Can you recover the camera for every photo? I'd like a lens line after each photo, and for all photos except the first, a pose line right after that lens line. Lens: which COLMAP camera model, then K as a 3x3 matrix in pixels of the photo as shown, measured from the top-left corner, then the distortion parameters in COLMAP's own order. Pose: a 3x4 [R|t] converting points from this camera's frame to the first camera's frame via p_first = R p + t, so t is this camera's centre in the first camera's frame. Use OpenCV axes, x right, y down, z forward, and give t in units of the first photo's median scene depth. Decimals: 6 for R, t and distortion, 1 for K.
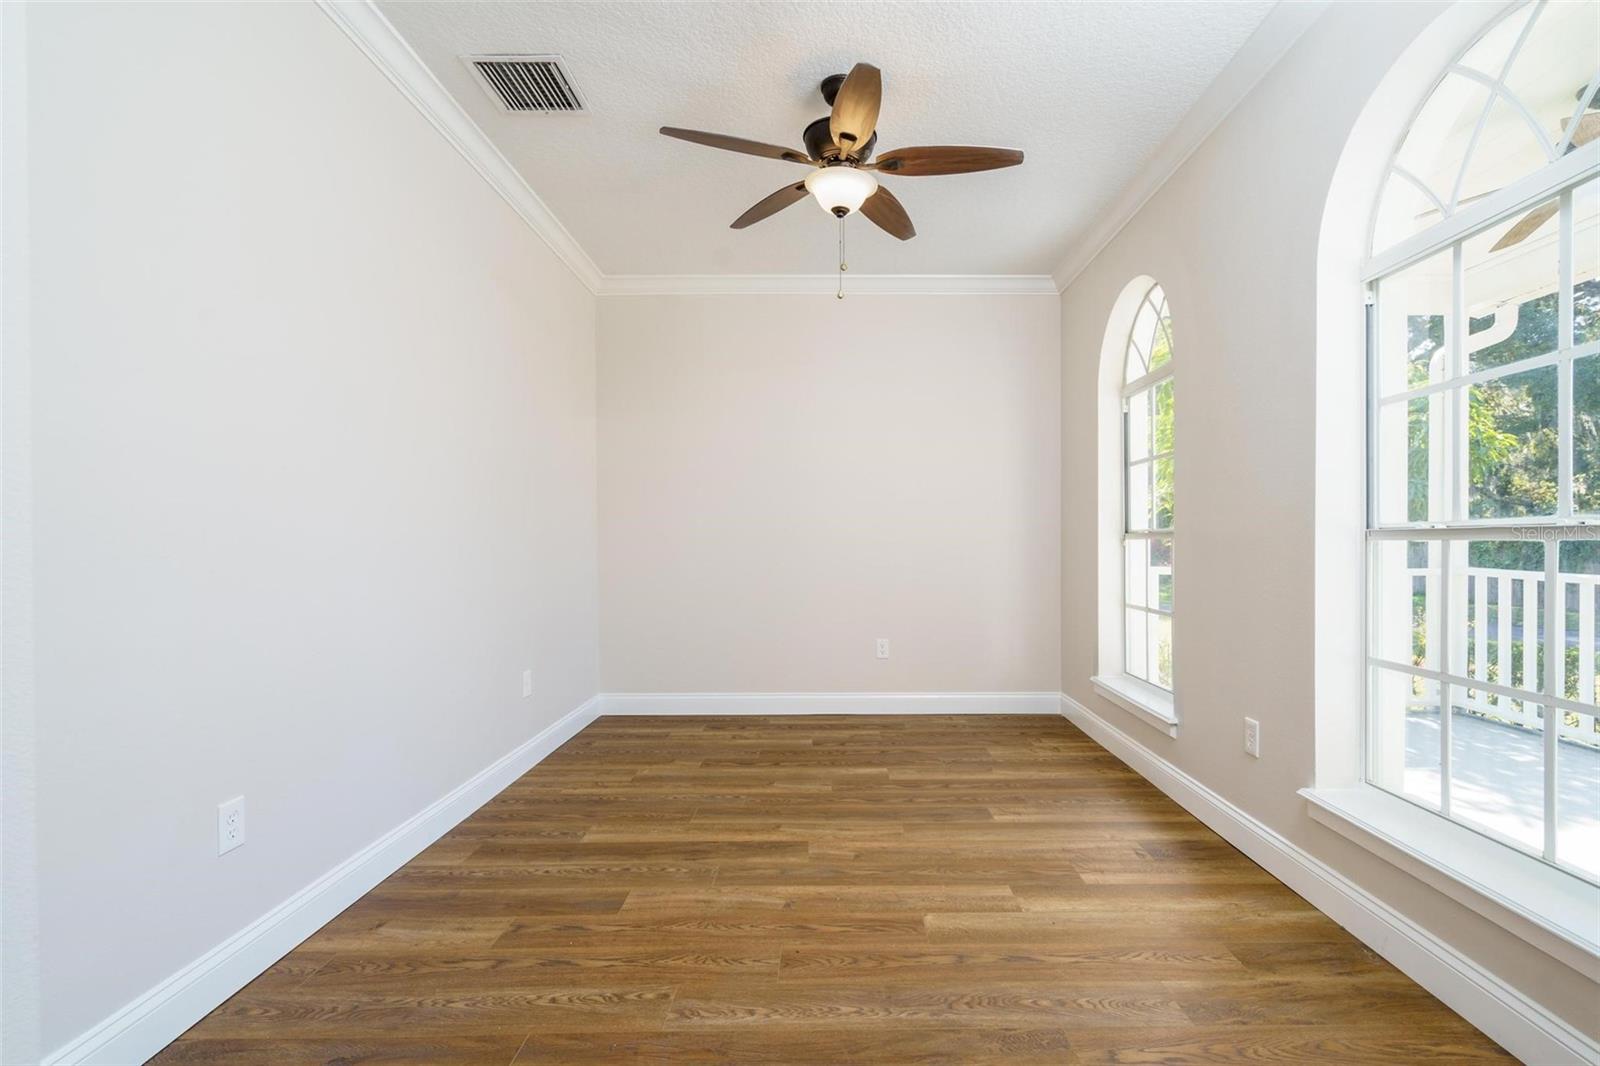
lens RADIAL K [[742.4, 0, 801.6], [0, 742.4, 542.7], [0, 0, 1]] dist [-0.005660, 0.001837]
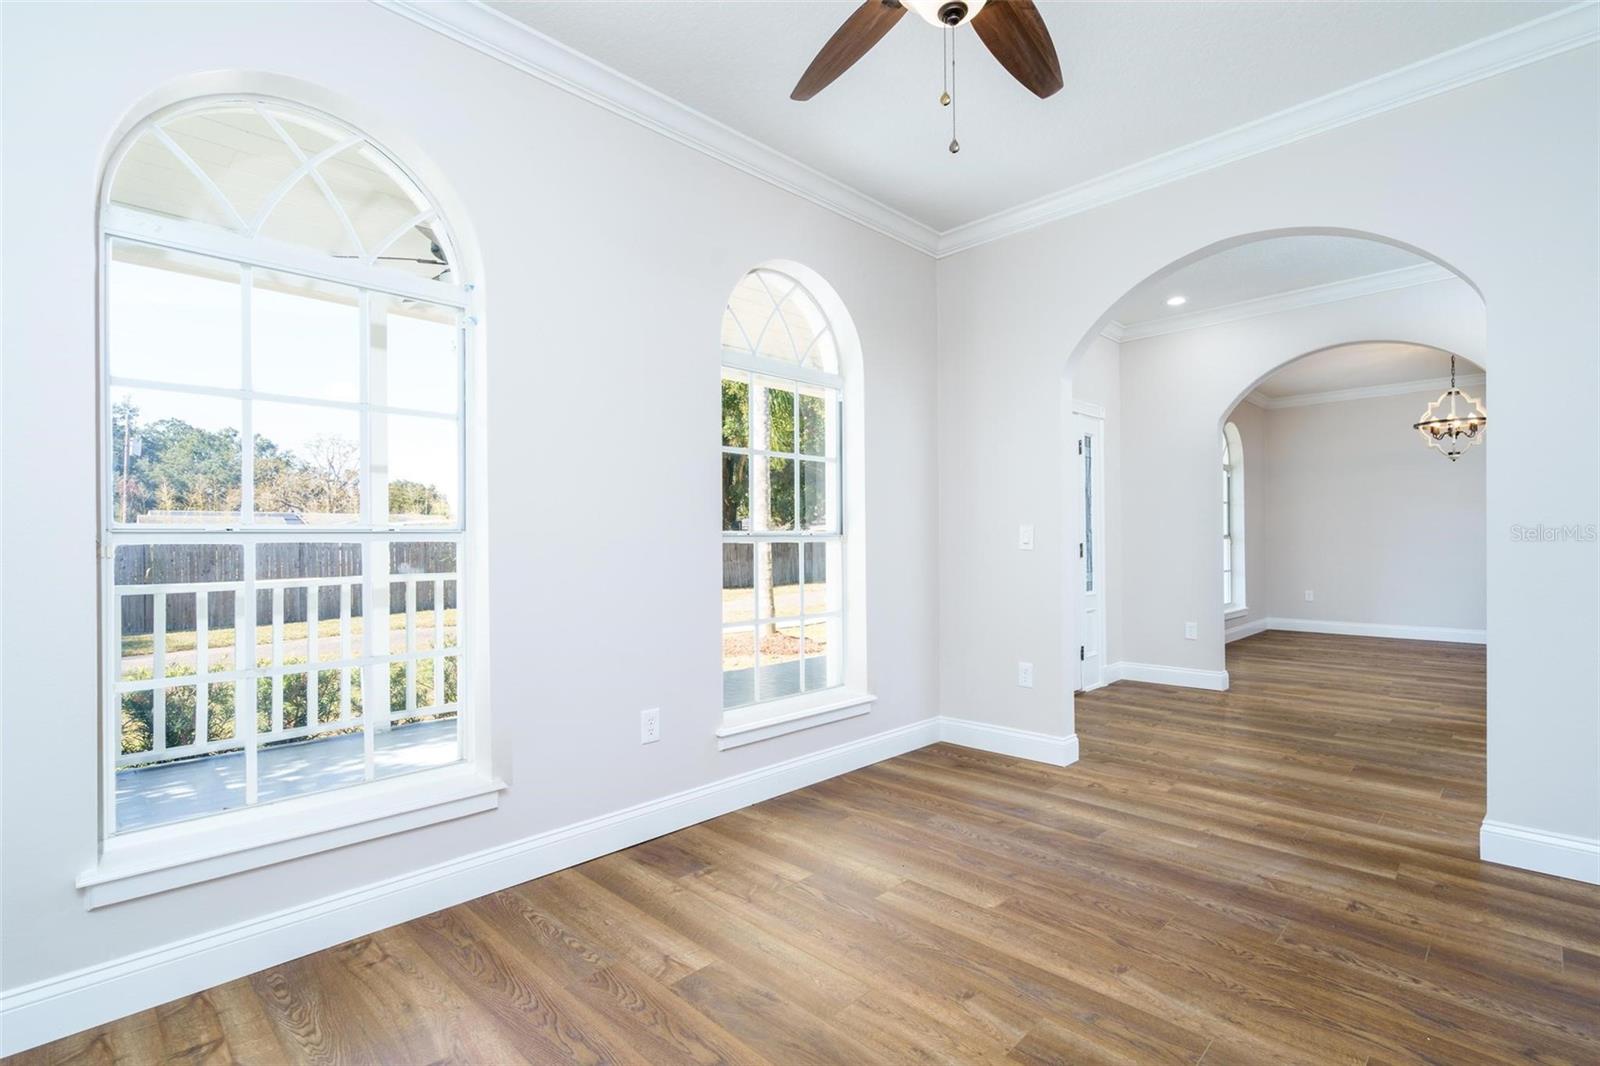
lens RADIAL K [[742.4, 0, 802.4], [0, 742.4, 535.9], [0, 0, 1]] dist [-0.005660, 0.001837]
pose [[-0.733220, 0.016216, 0.679798, -0.334853], [0.010636, 0.999867, -0.012378, -0.000388], [-0.679908, -0.001845, -0.733295, 1.868841]]
